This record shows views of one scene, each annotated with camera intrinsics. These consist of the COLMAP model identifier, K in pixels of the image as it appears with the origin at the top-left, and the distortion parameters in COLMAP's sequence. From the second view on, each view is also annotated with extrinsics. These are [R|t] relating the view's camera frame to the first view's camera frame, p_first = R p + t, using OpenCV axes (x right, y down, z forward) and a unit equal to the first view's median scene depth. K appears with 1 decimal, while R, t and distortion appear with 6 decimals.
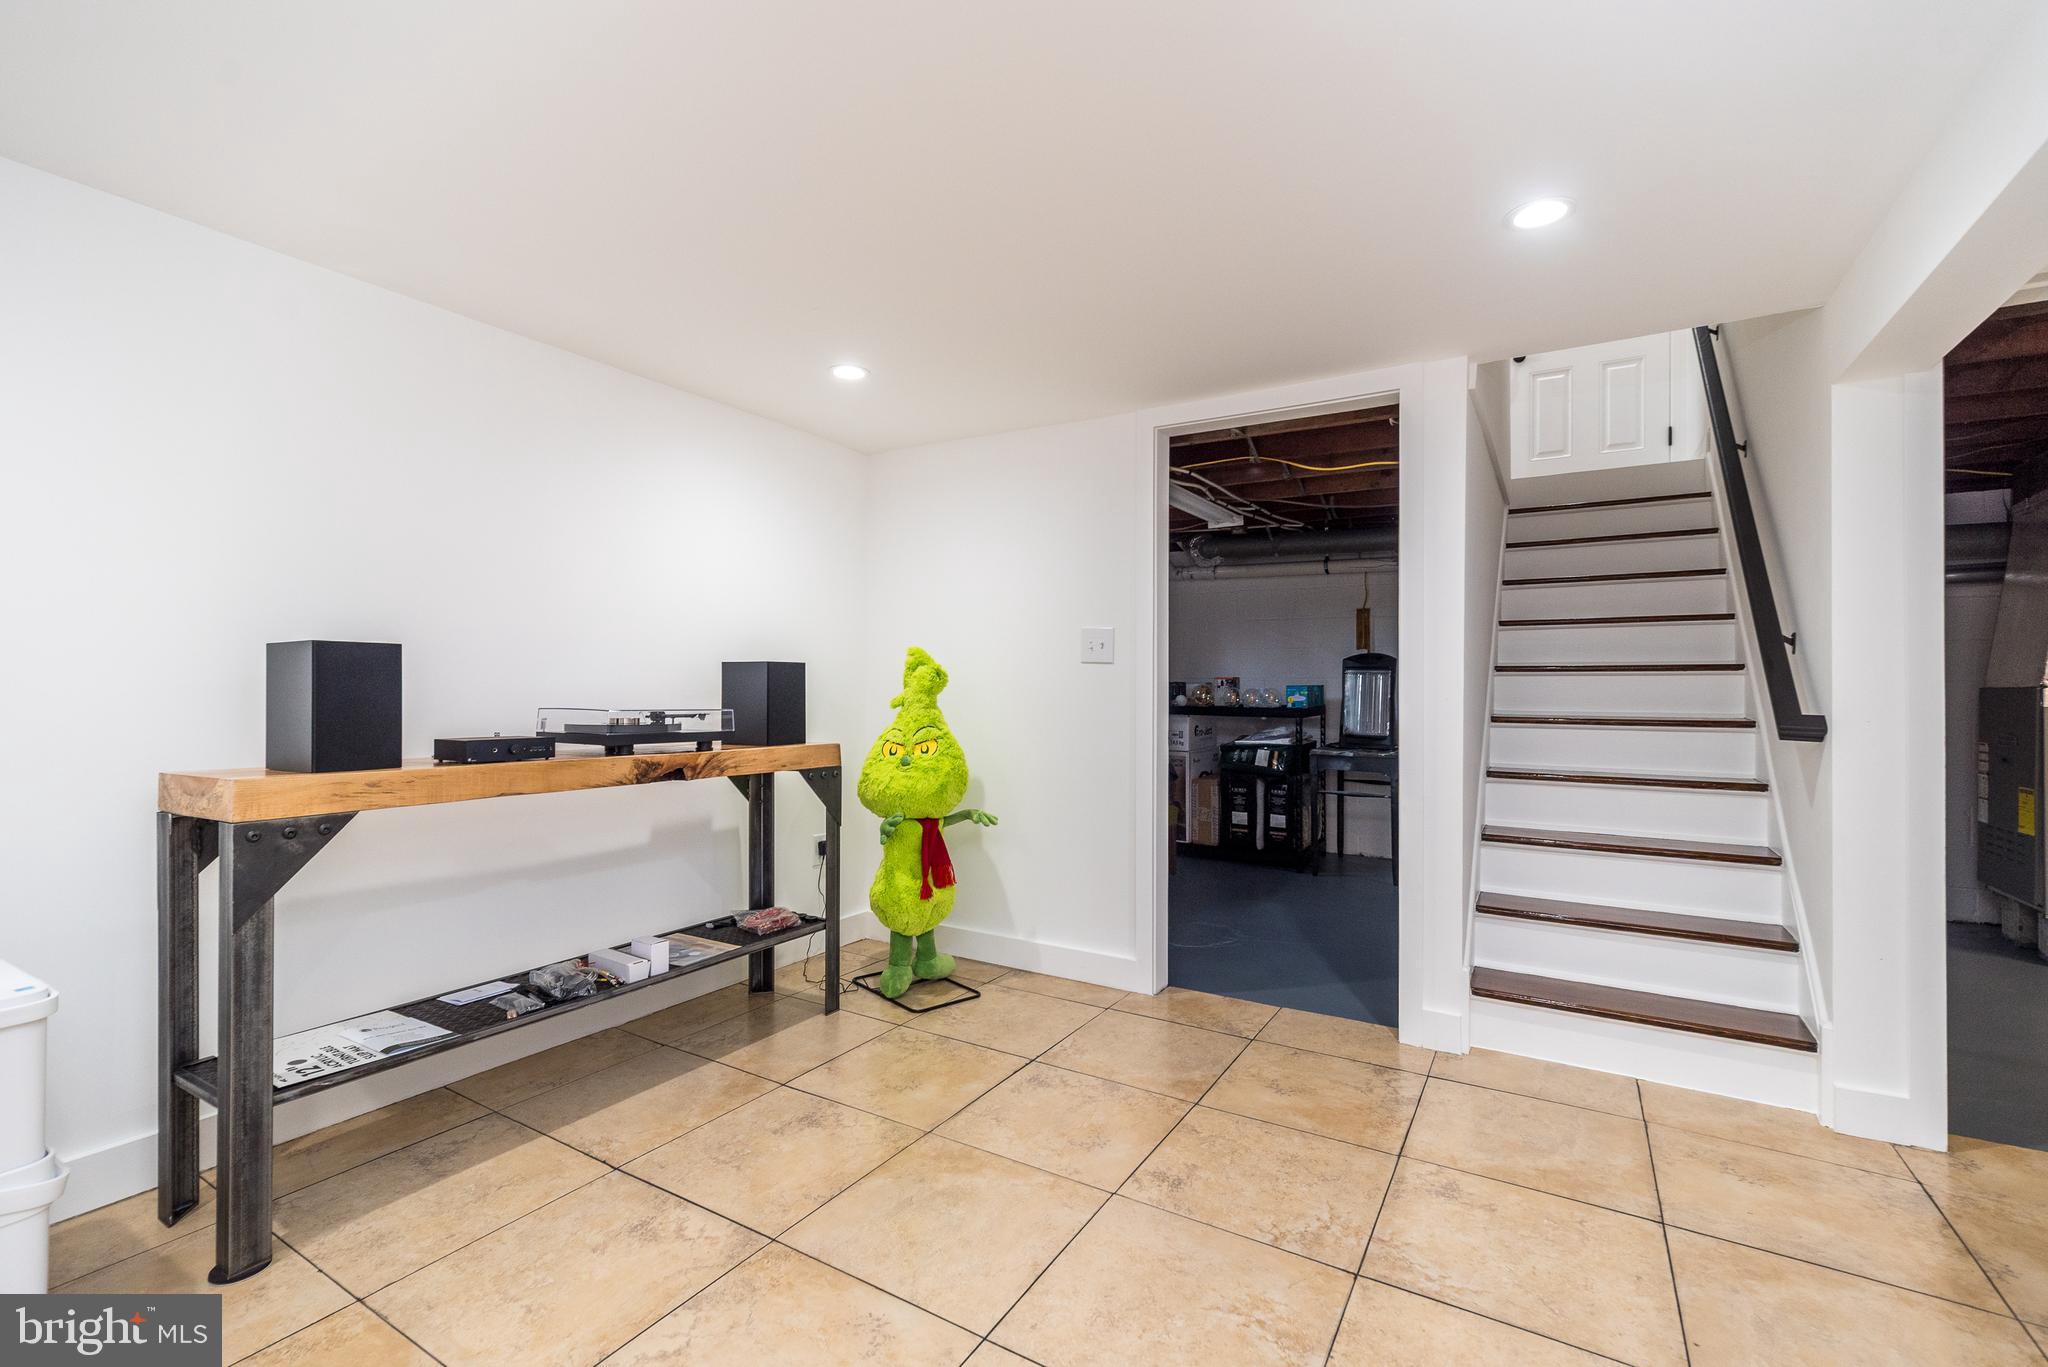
lens RADIAL K [[892.5, 0, 1024.8], [0, 892.5, 679.7], [0, 0, 1]] dist [0.000740, 0.000145]
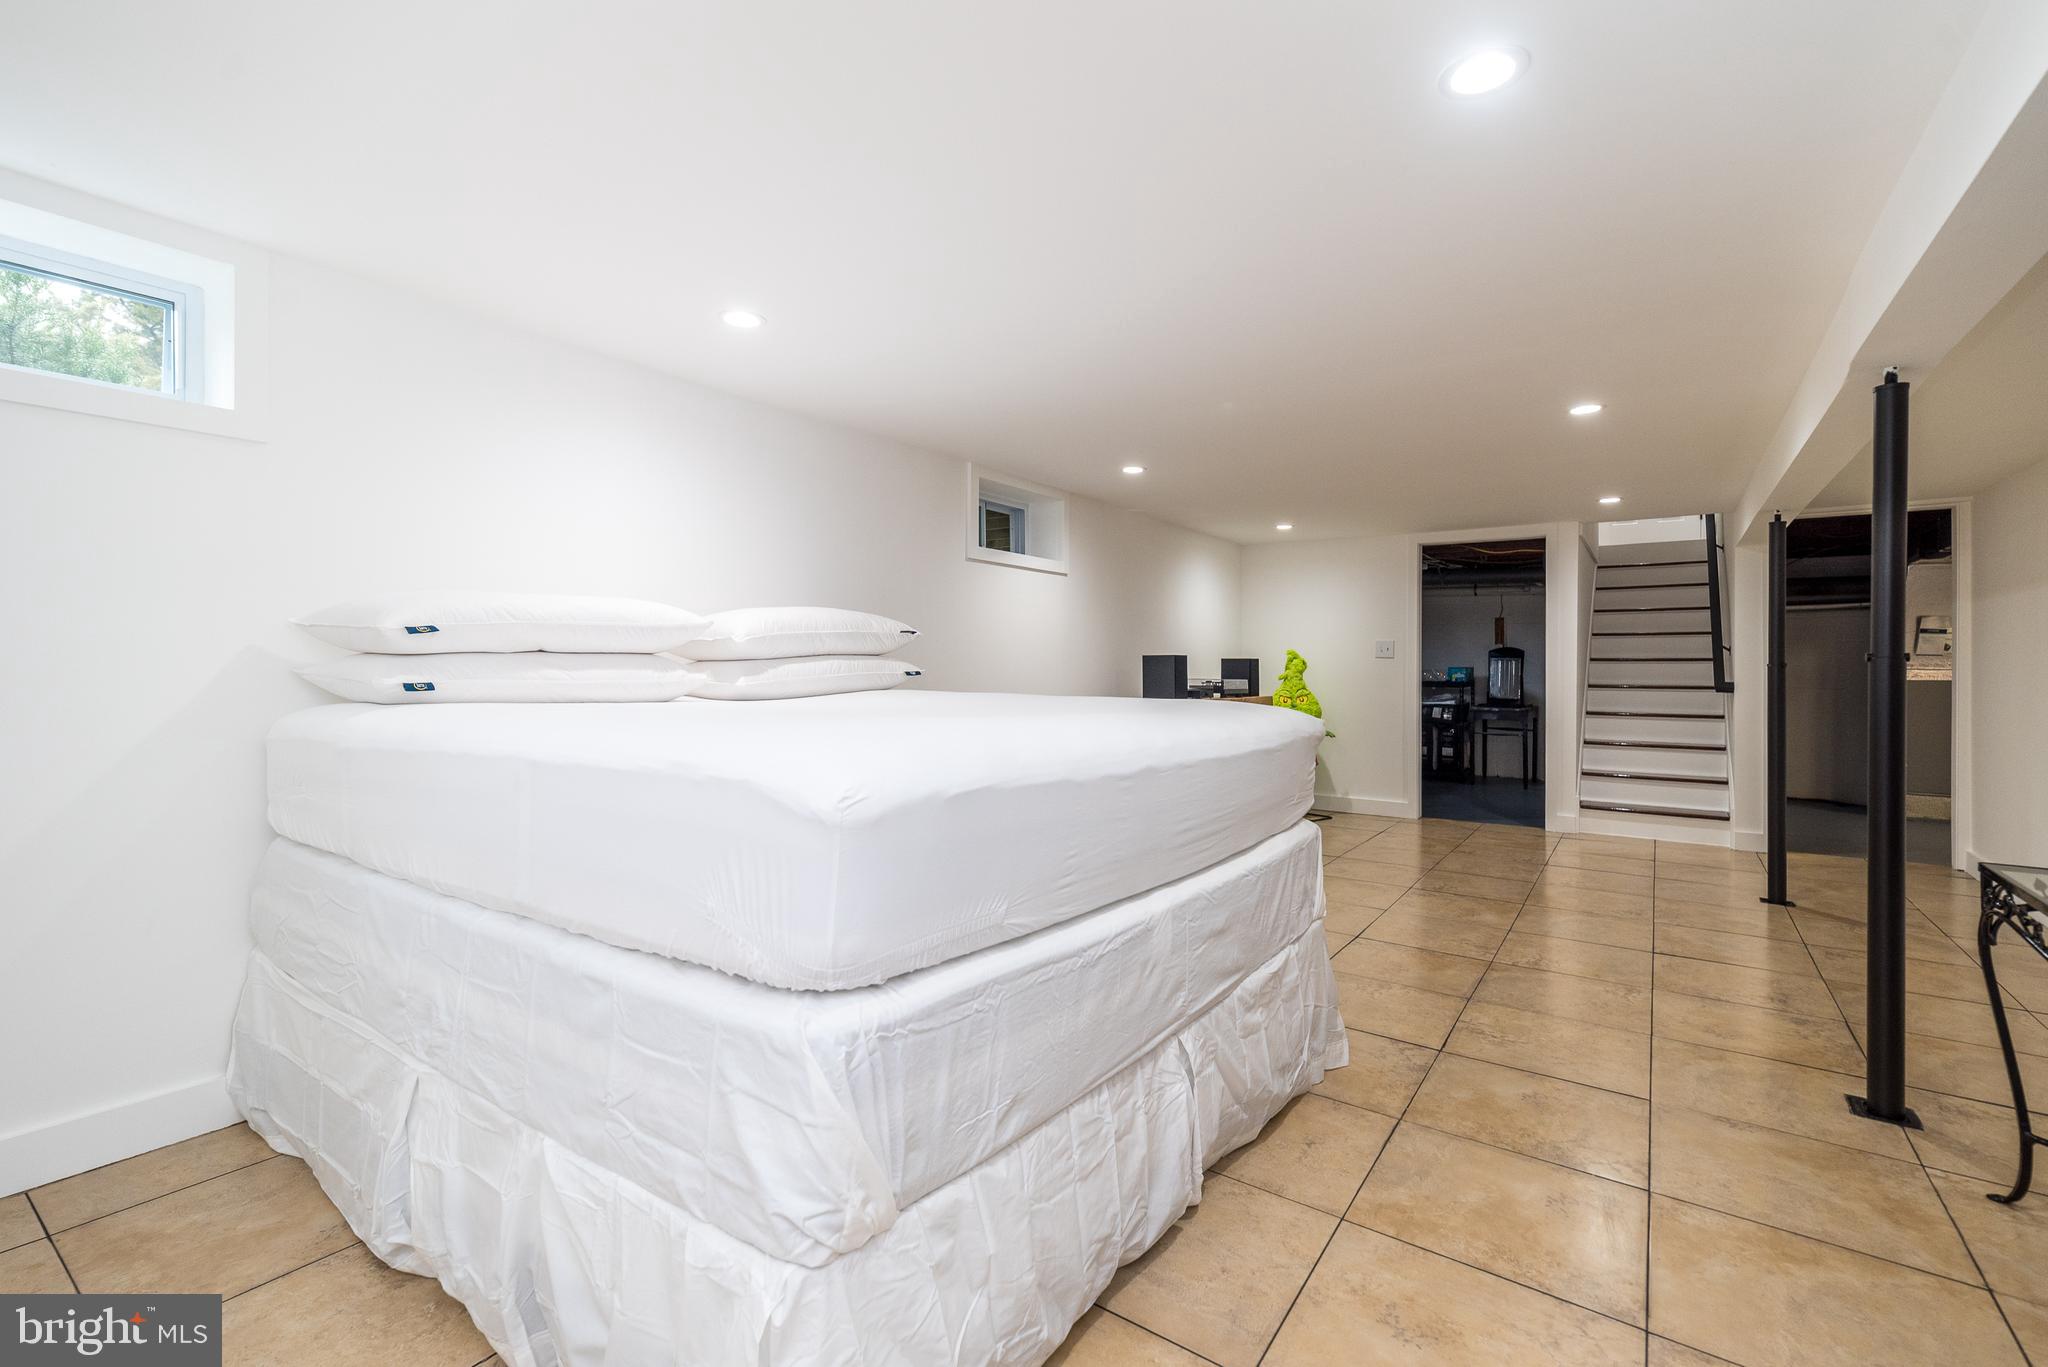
lens RADIAL K [[891.3, 0, 1019.3], [0, 891.3, 661.0], [0, 0, 1]] dist [0.001538, 0.000037]
pose [[0.997153, -0.000990, -0.075402, -0.360100], [0.001305, 0.999991, 0.004134, -0.012844], [0.075397, -0.004220, 0.997145, -0.652808]]
